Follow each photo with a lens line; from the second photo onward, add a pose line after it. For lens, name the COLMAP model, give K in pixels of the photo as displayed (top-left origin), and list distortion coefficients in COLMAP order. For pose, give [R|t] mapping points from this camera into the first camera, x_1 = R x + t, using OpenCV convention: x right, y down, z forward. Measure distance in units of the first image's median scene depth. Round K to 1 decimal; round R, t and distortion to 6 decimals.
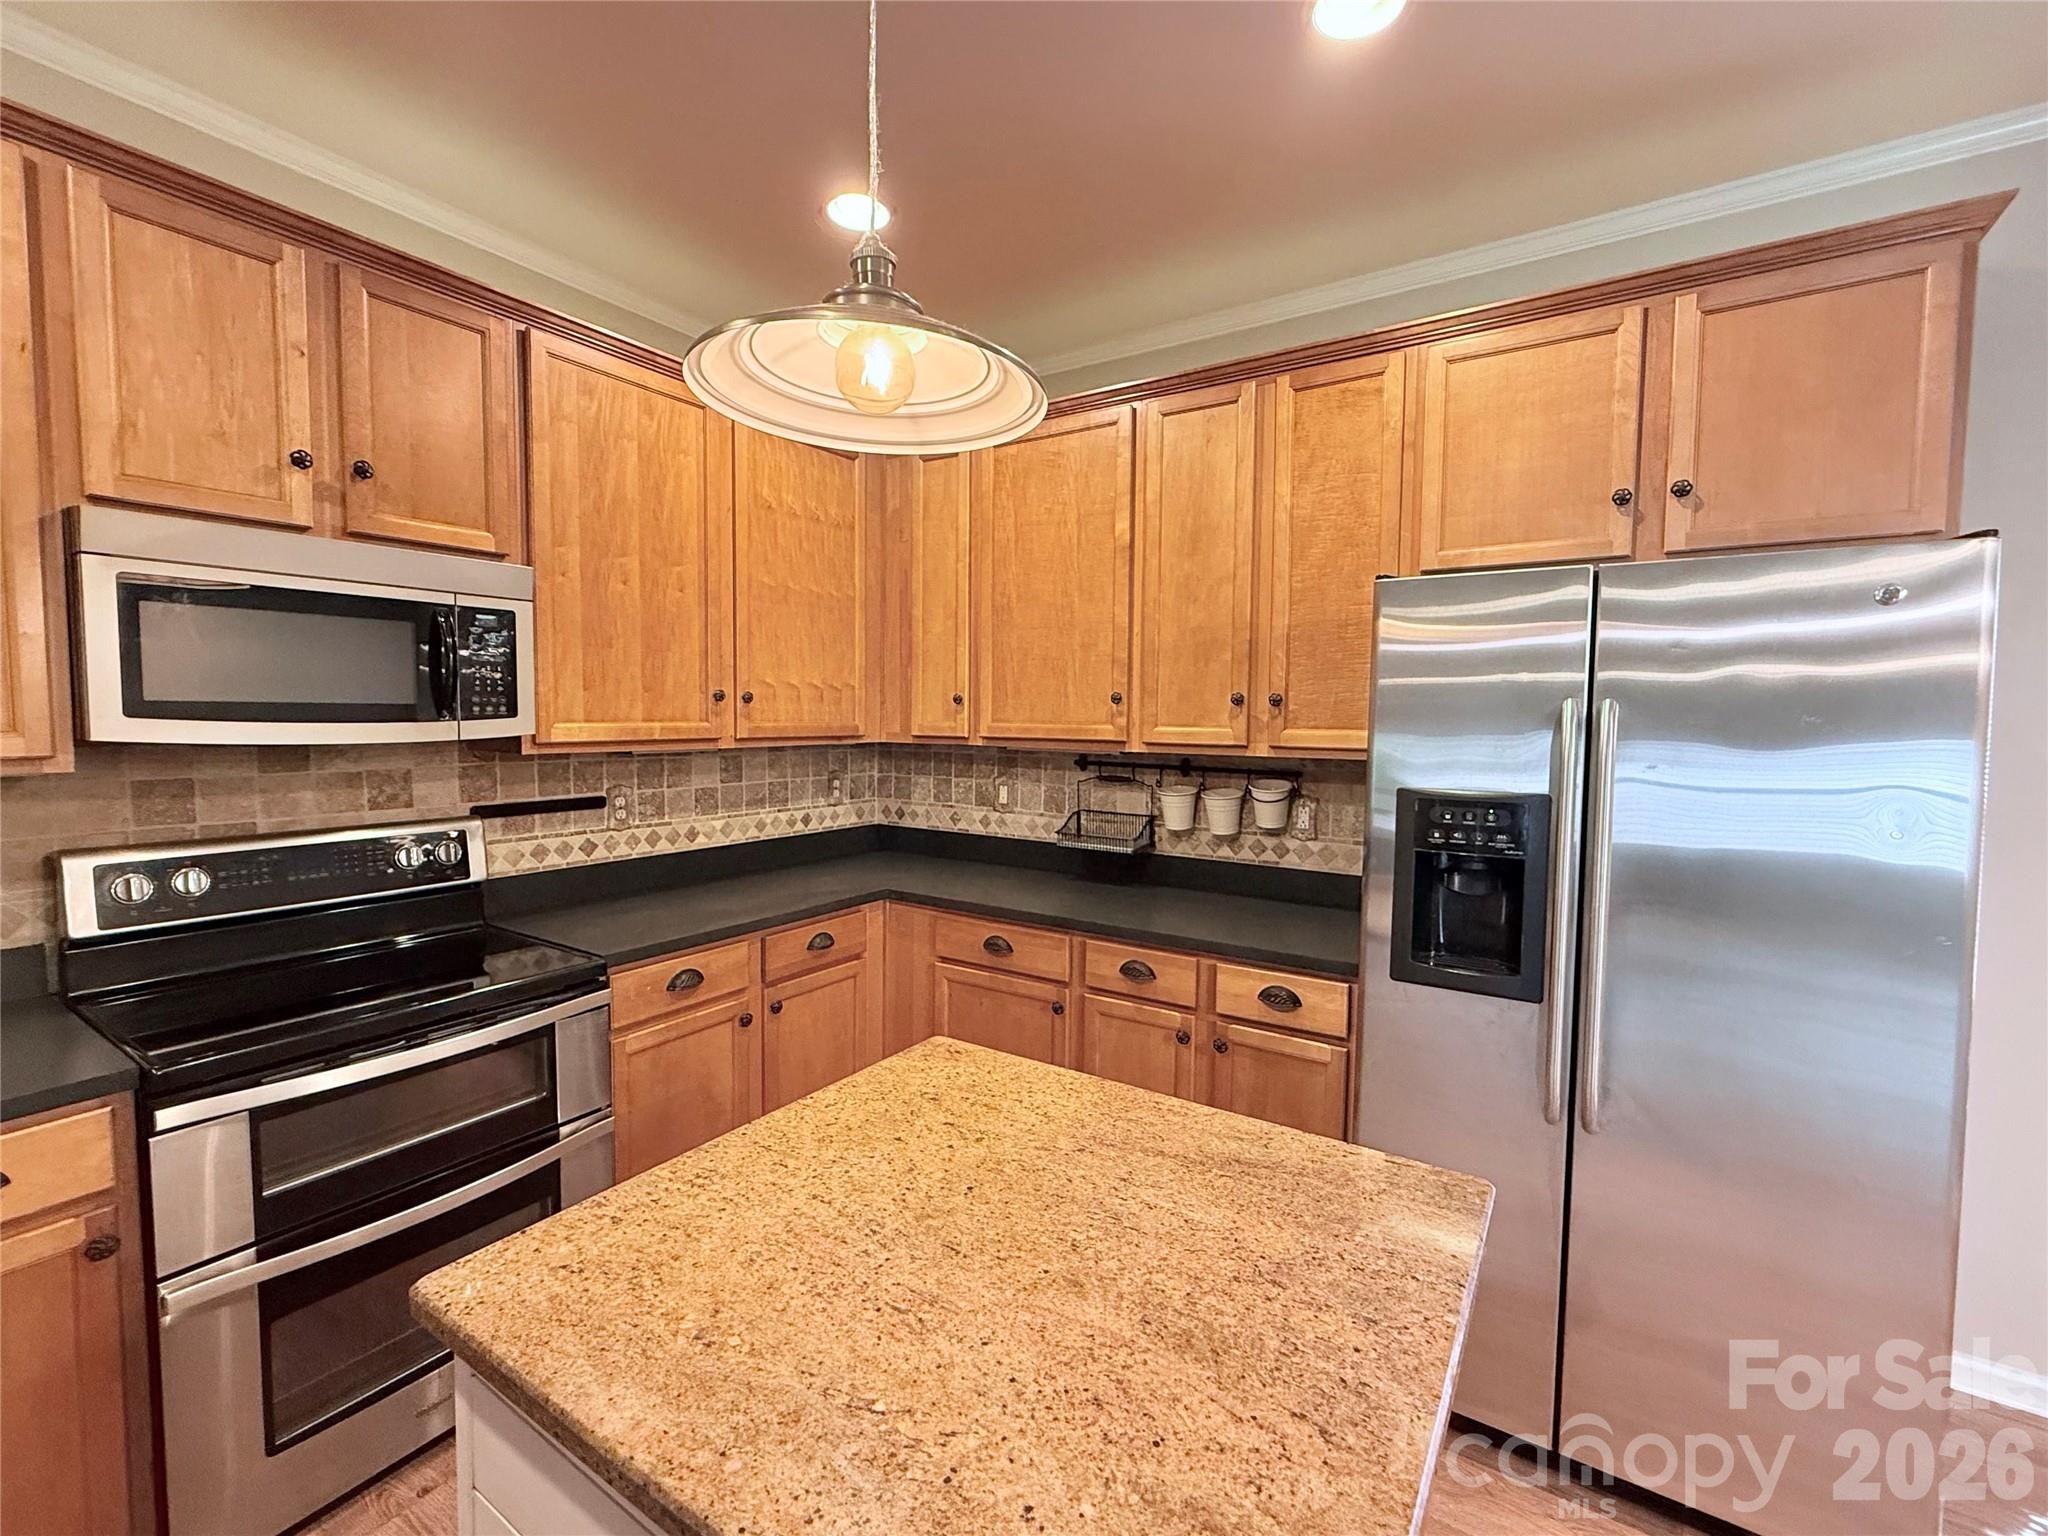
lens RADIAL K [[880.1, 0, 1021.2], [0, 880.1, 765.2], [0, 0, 1]] dist [-0.000084, -0.000173]
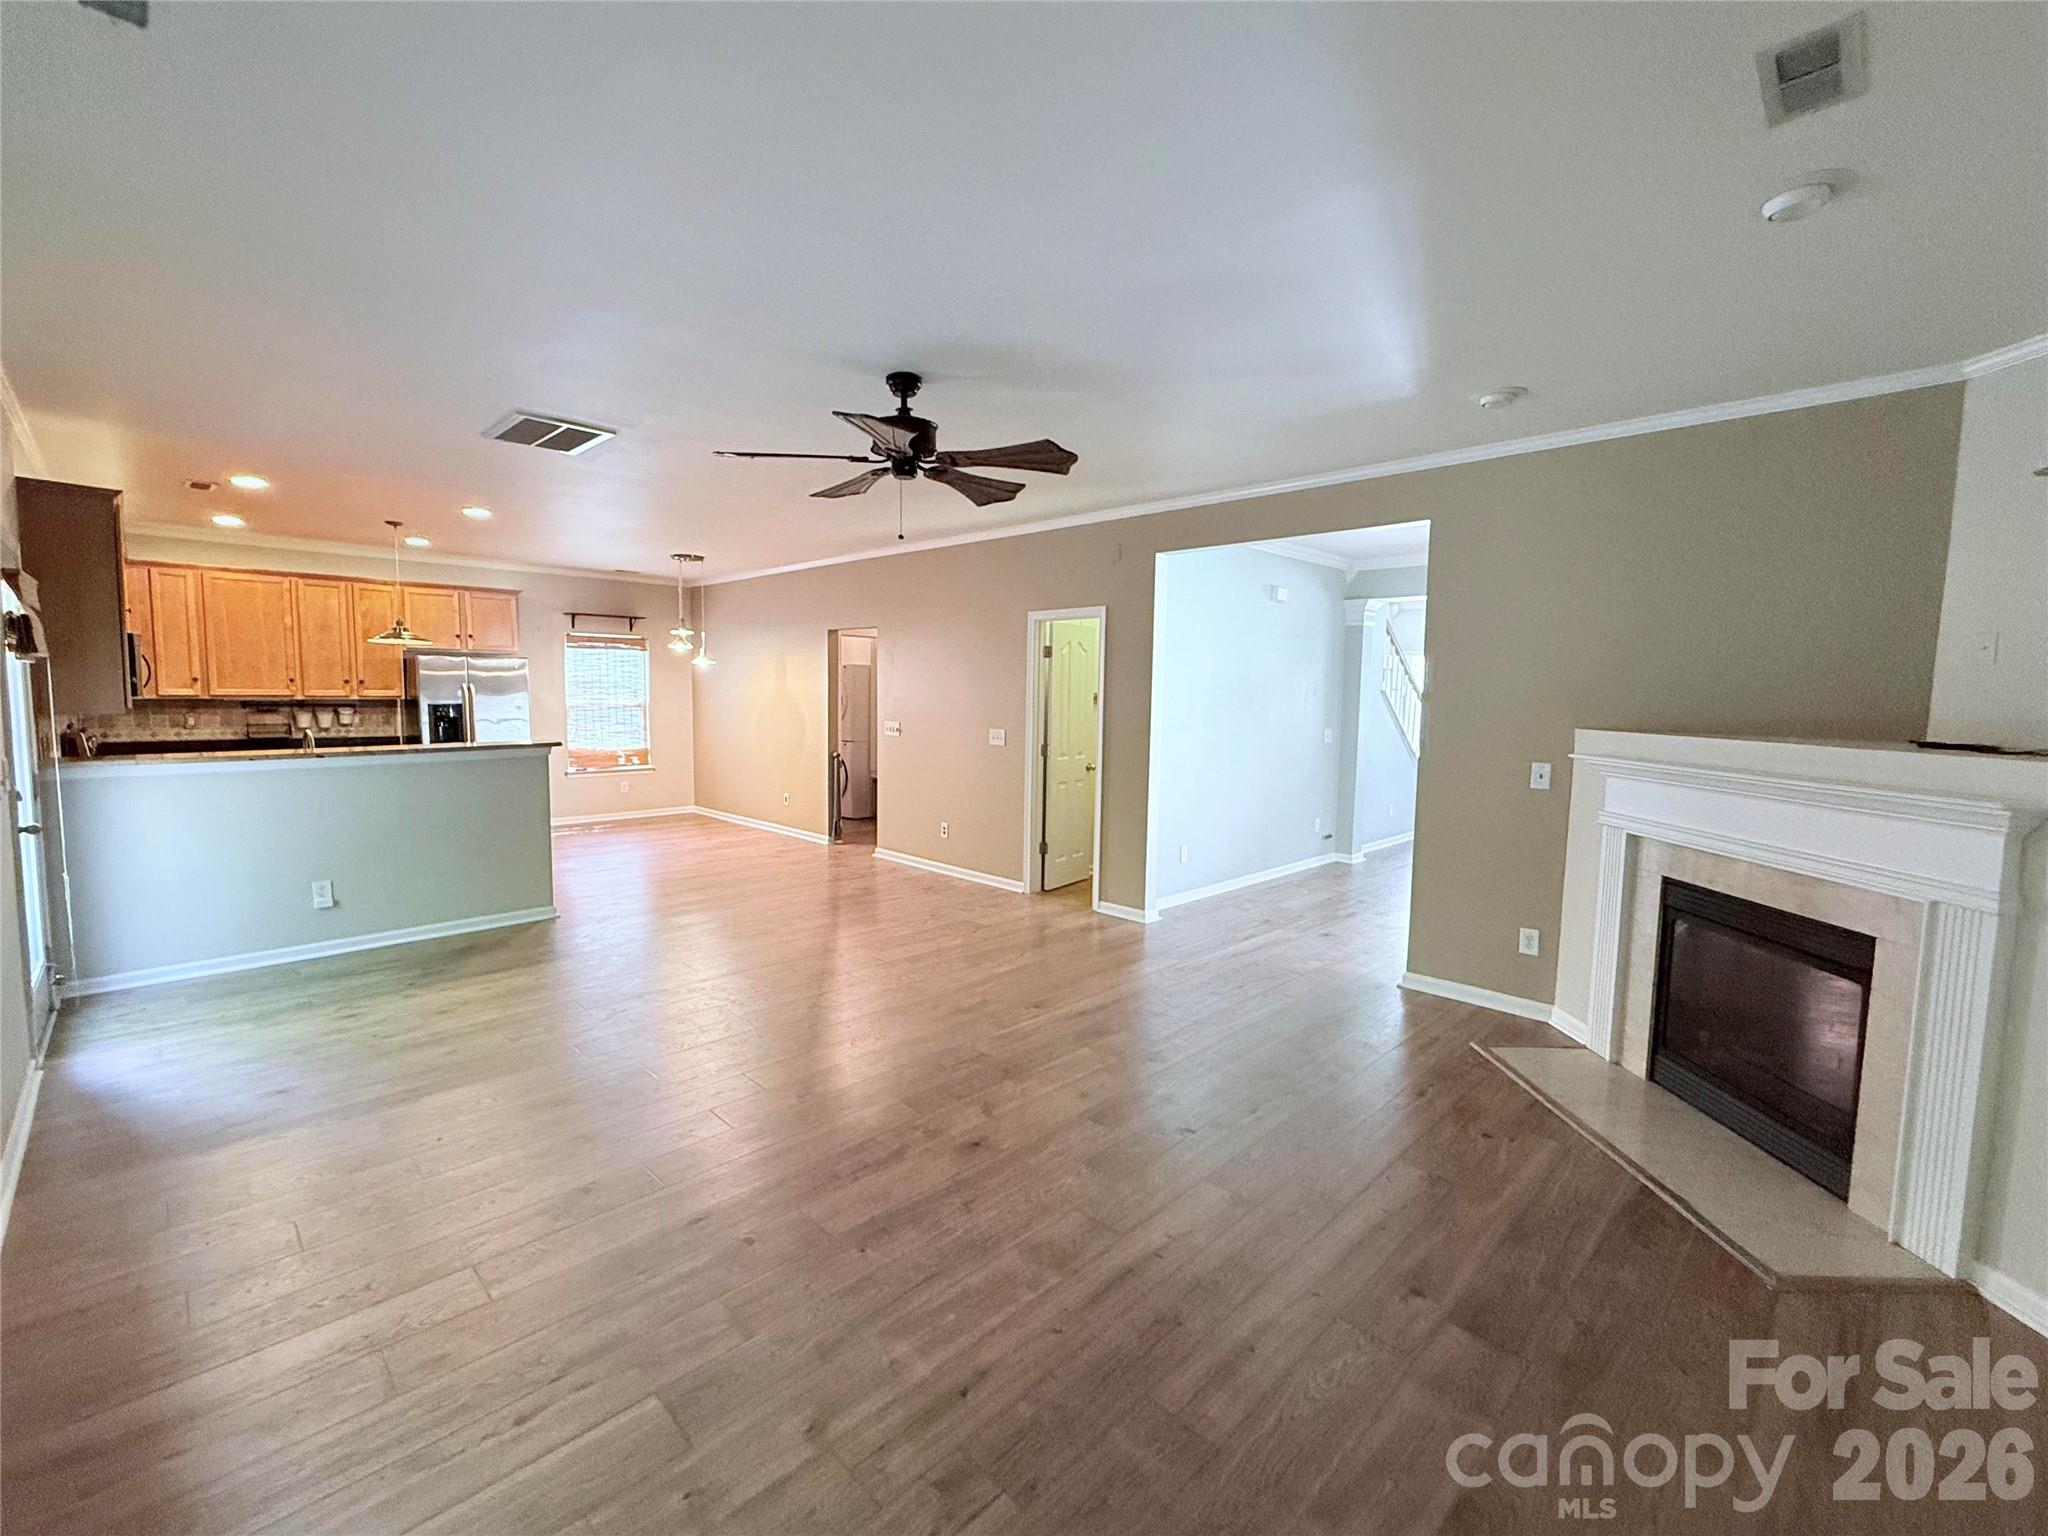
lens RADIAL K [[880.1, 0, 1014.6], [0, 880.1, 757.5], [0, 0, 1]] dist [-0.000084, -0.000173]
pose [[0.205218, -0.085498, 0.974975, -2.181490], [0.041822, 0.996033, 0.078542, 0.045830], [-0.977822, 0.024658, 0.207980, -1.844691]]
